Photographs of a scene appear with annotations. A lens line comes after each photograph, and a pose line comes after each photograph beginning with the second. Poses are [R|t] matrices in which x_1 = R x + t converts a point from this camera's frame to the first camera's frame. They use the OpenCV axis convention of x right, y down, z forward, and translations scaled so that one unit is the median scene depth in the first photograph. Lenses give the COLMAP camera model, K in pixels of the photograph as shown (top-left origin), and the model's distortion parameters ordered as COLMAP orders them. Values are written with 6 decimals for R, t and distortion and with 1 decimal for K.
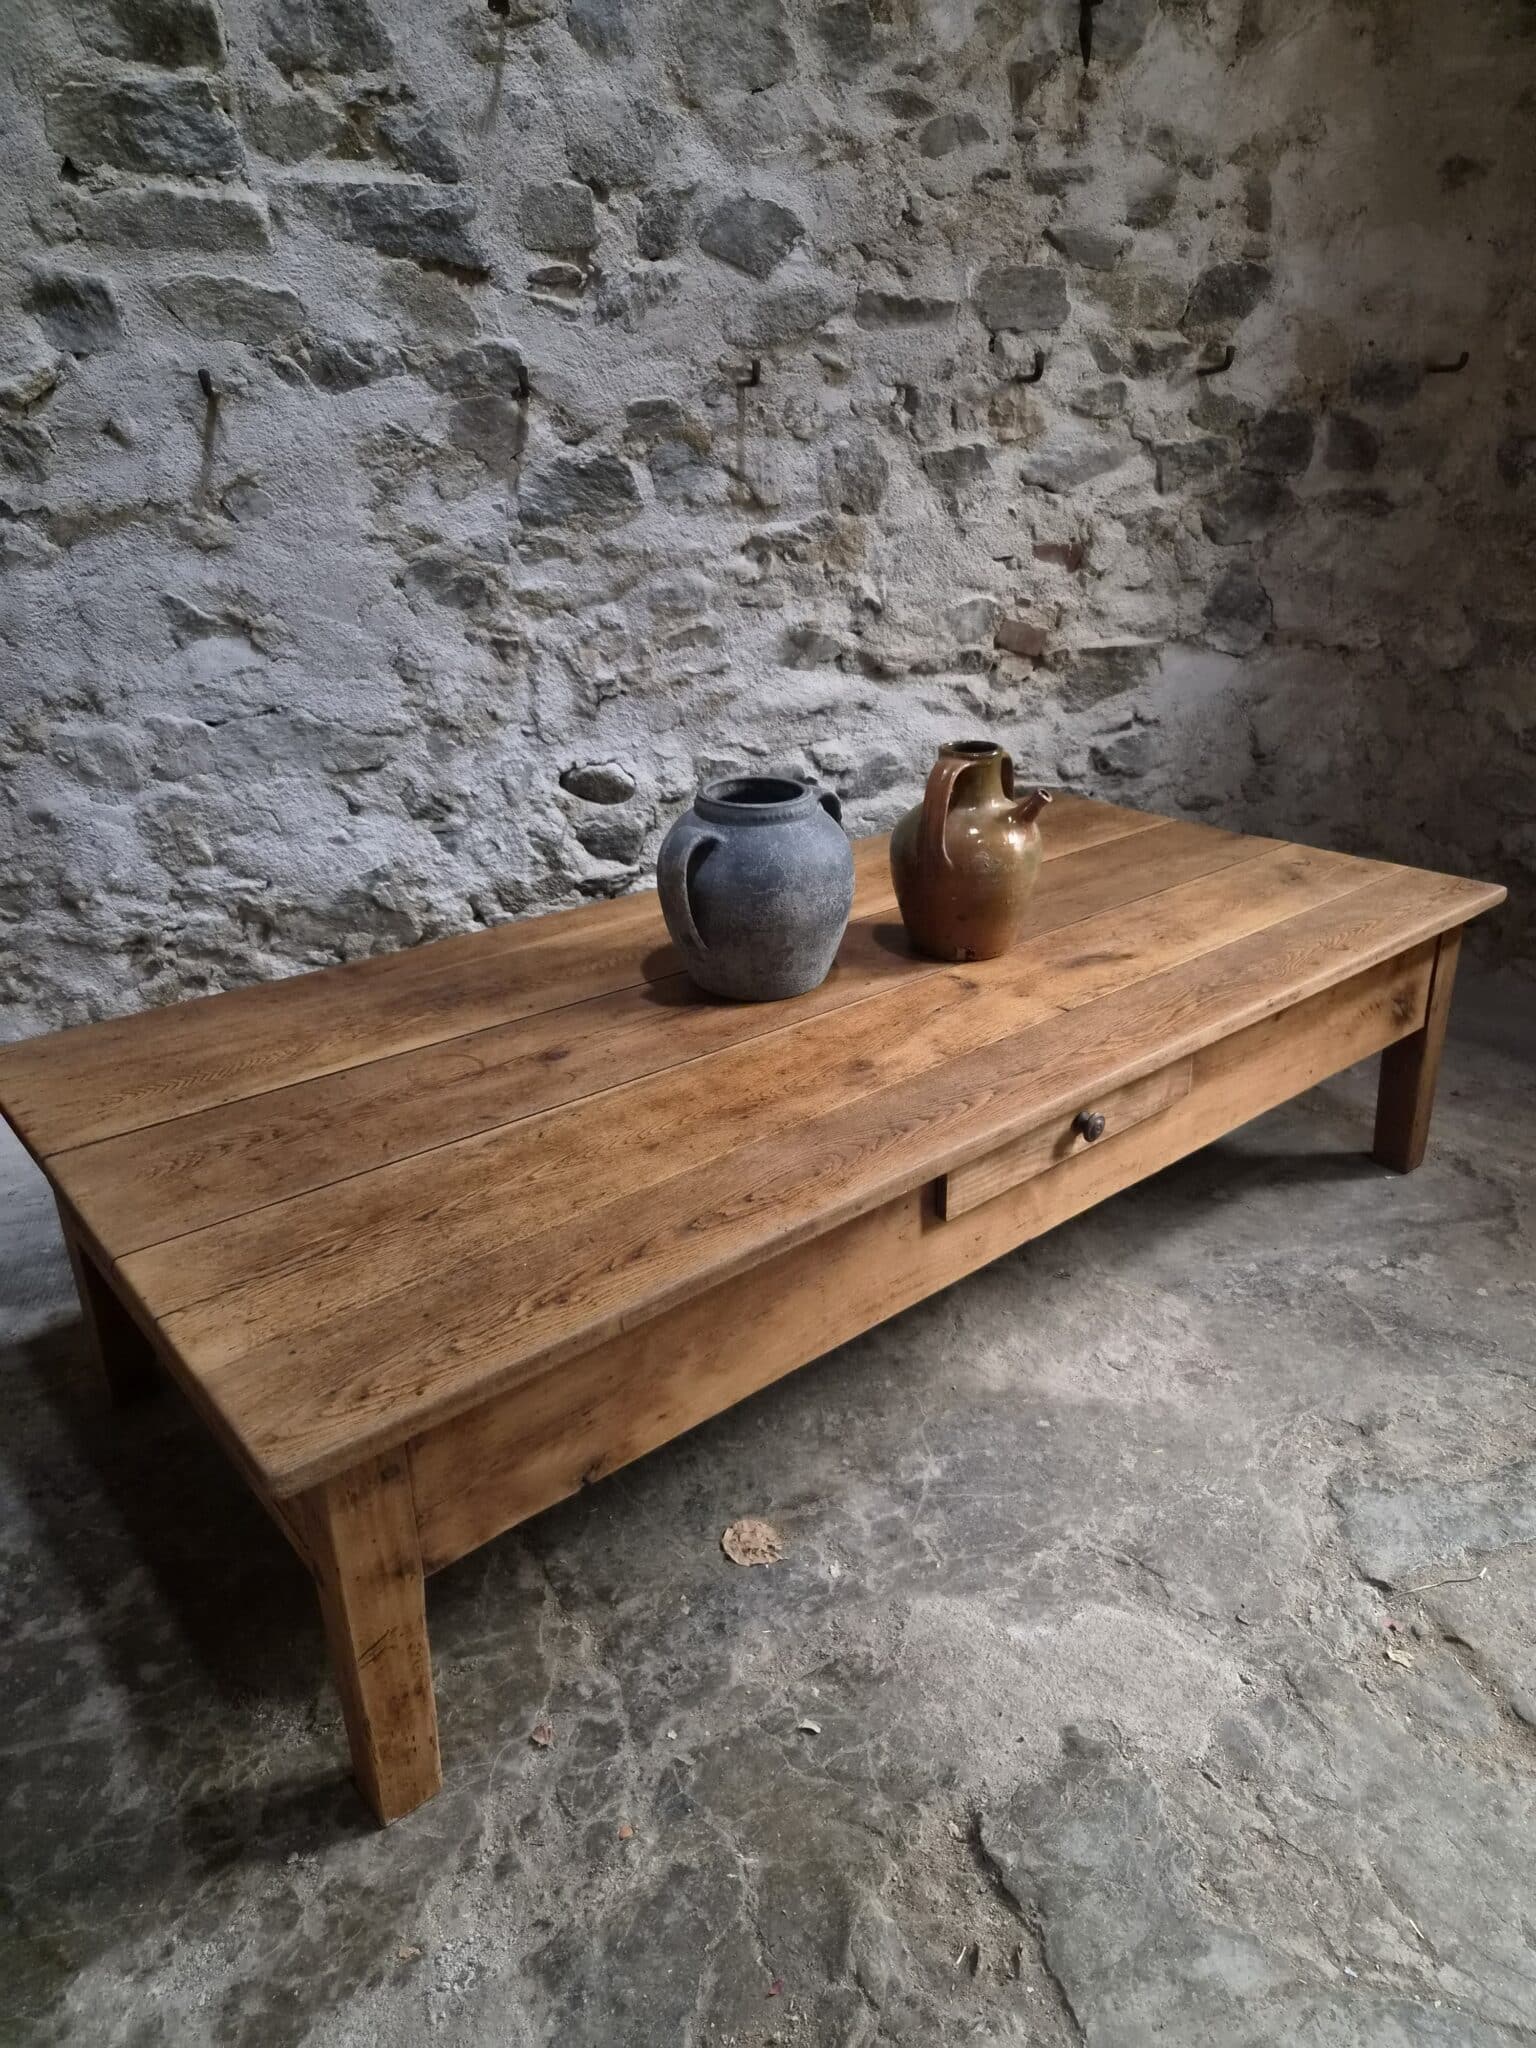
lens RADIAL K [[1373.9, 0, 781.3], [0, 1373.9, 1030.1], [0, 0, 1]] dist [0.063822, -0.049186]
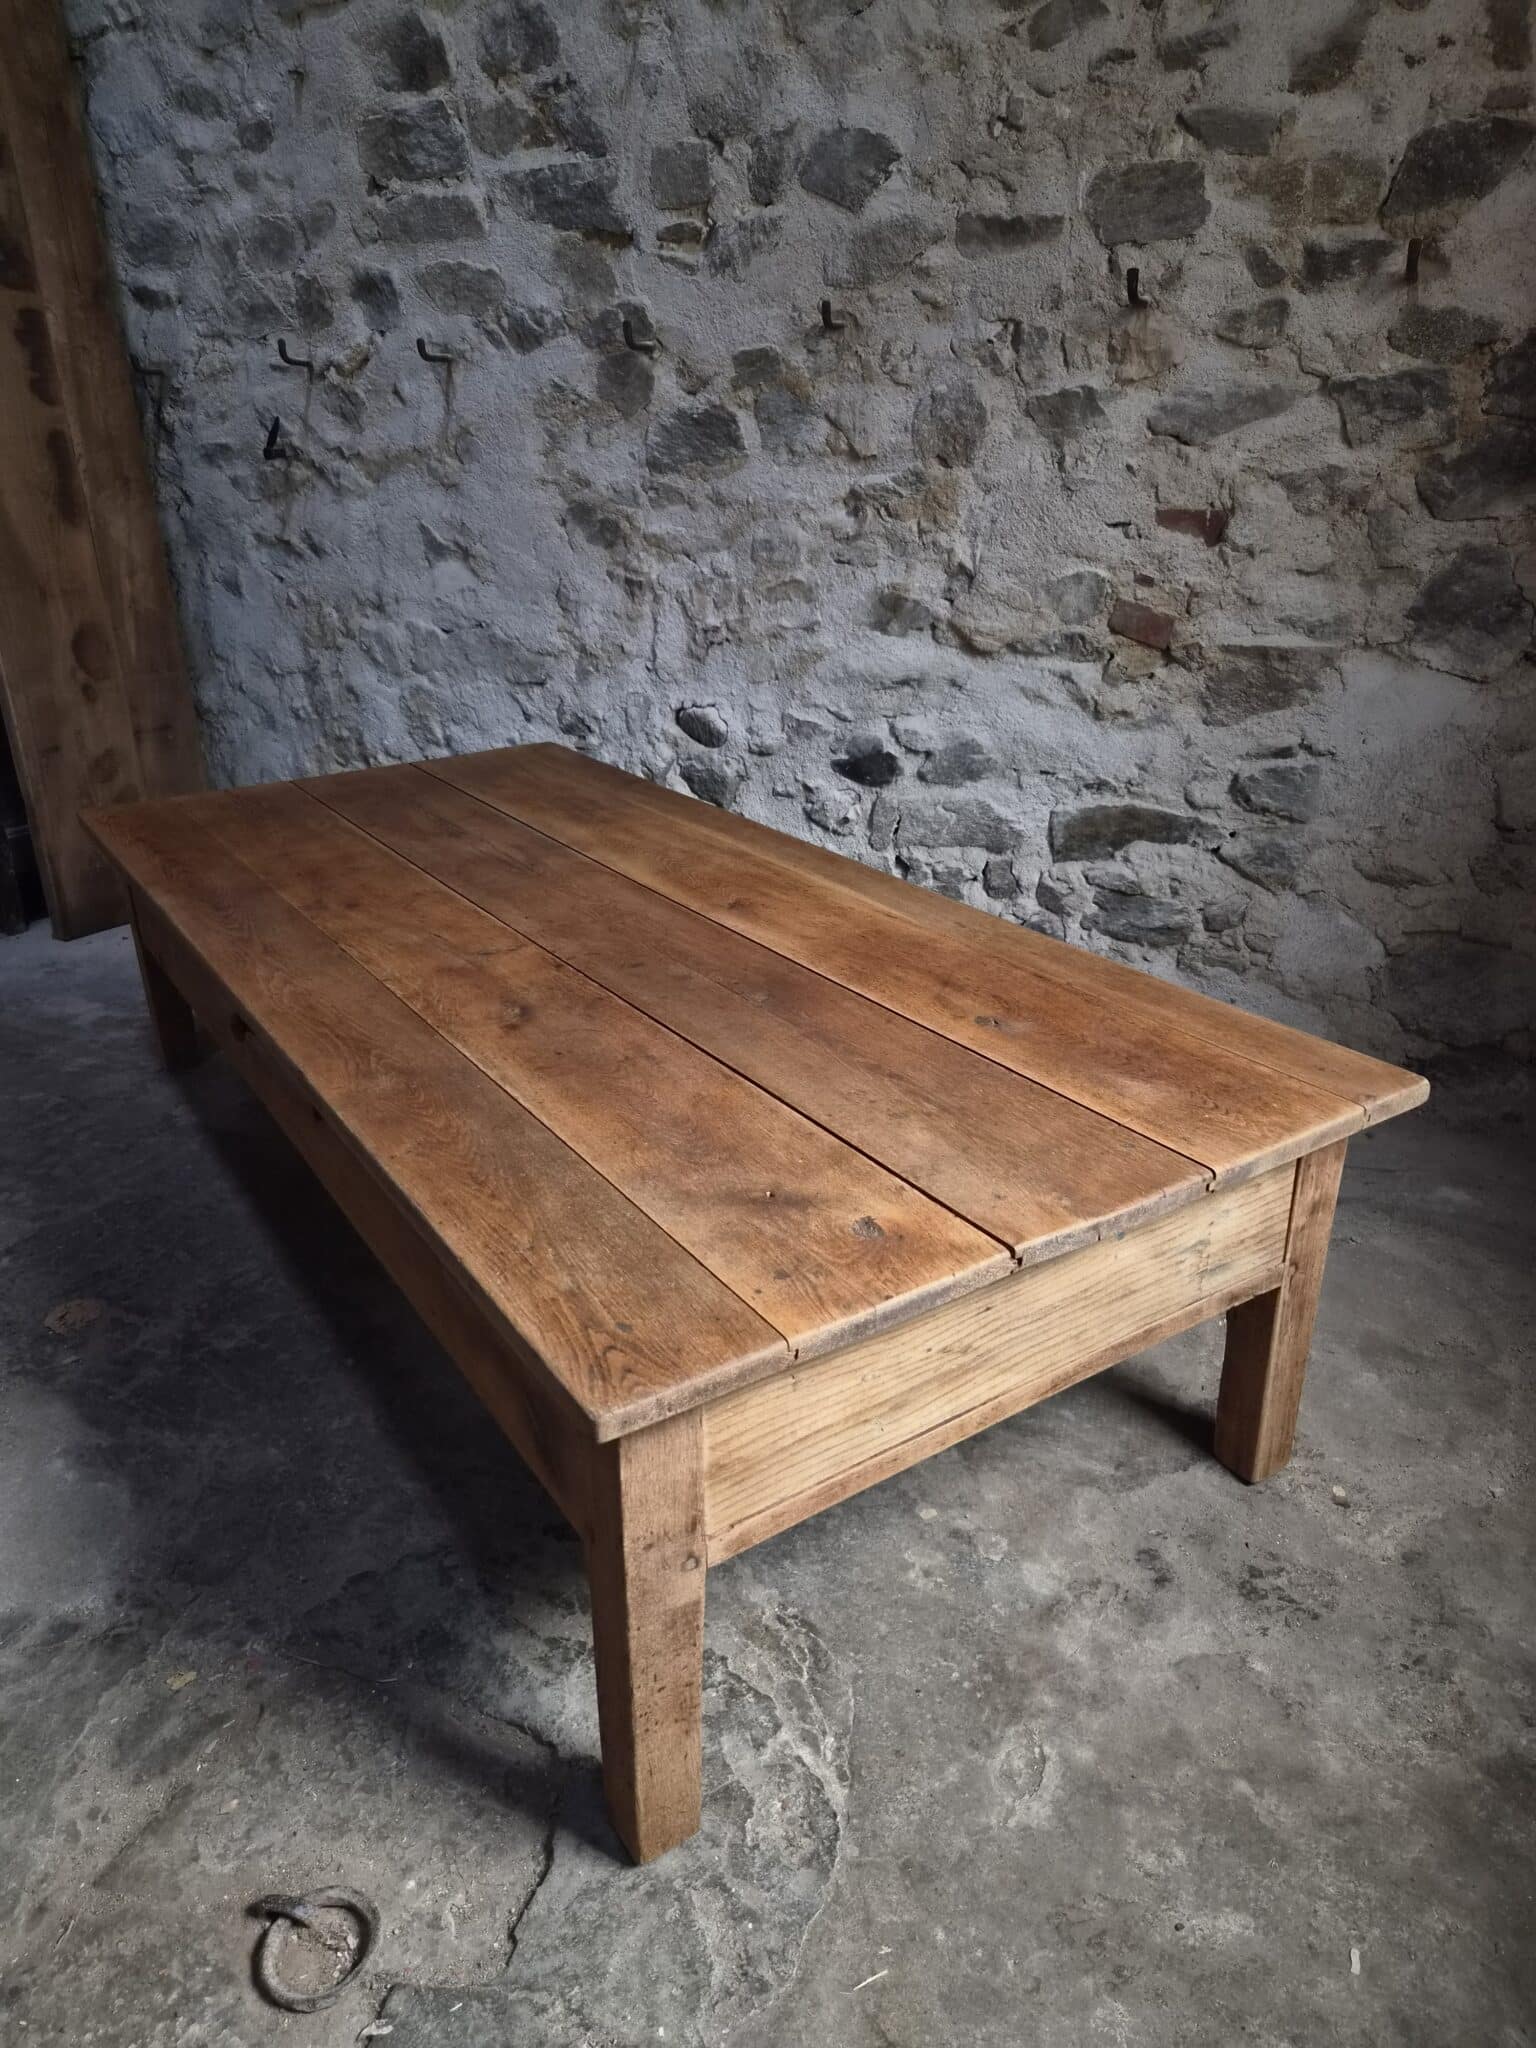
lens RADIAL K [[1367.3, 0, 758.6], [0, 1367.3, 1020.6], [0, 0, 1]] dist [0.066251, -0.051929]
pose [[0.713013, 0.271235, -0.646563, 0.656371], [-0.272528, 0.956847, 0.100862, -0.086507], [0.646019, 0.104291, 0.756163, 0.283247]]
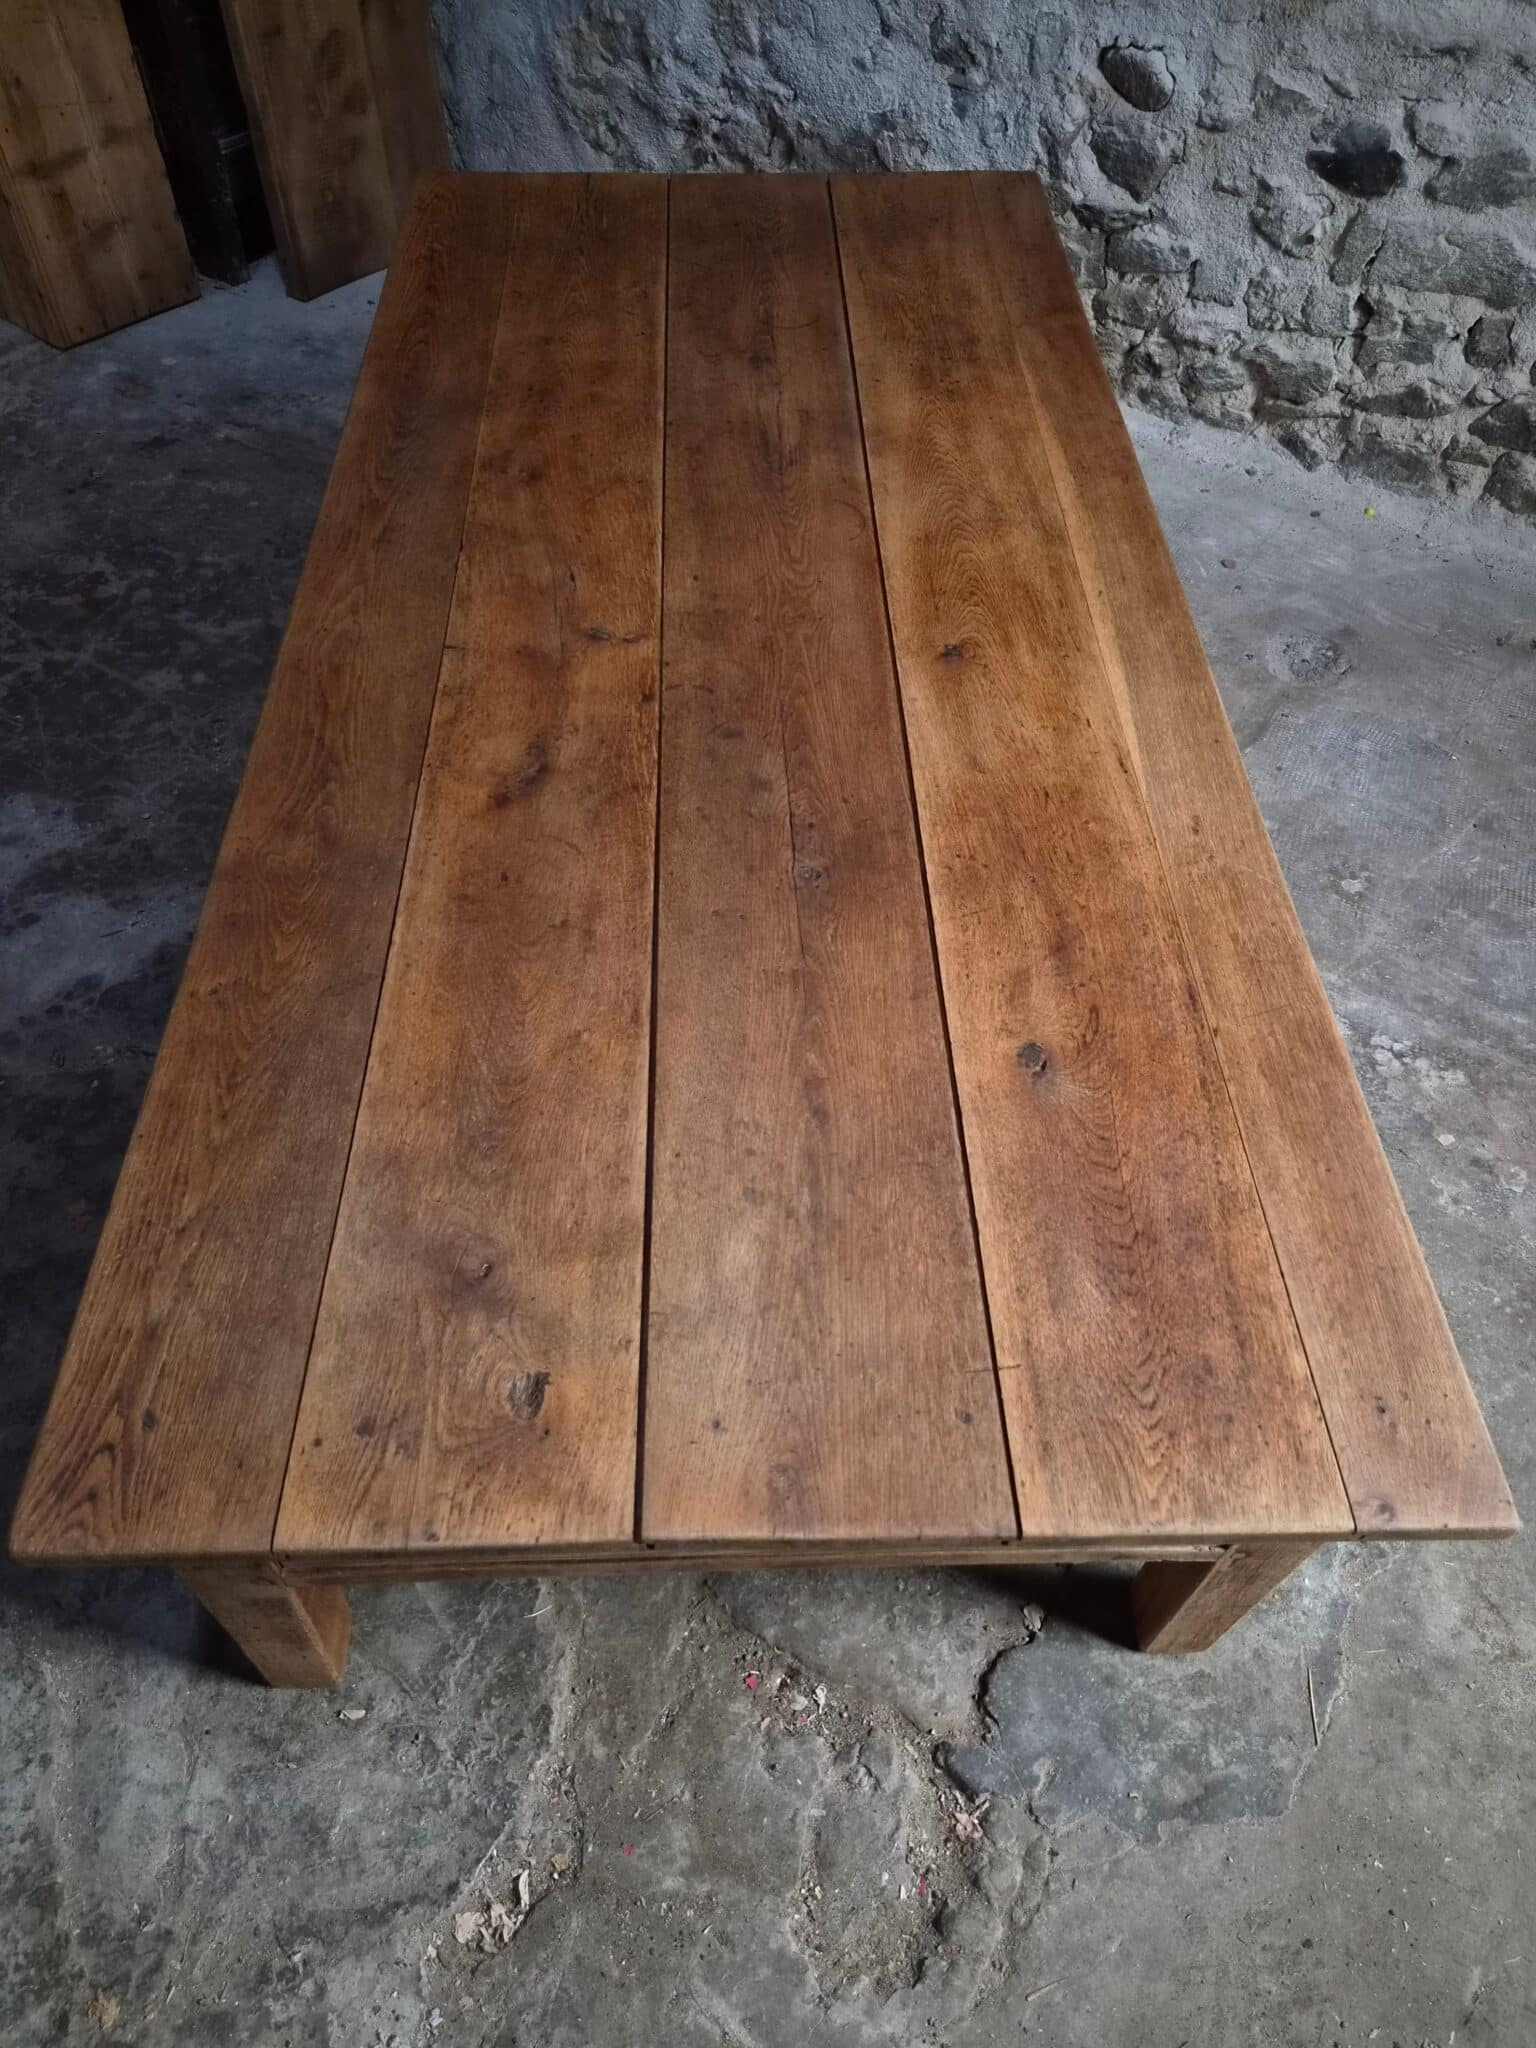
lens RADIAL K [[1390.5, 0, 773.7], [0, 1390.5, 1023.8], [0, 0, 1]] dist [0.060031, -0.044410]
pose [[0.678059, 0.589150, -0.439476, 0.434484], [-0.330341, 0.778399, 0.533825, -0.125822], [0.656590, -0.216788, 0.722421, 0.148972]]
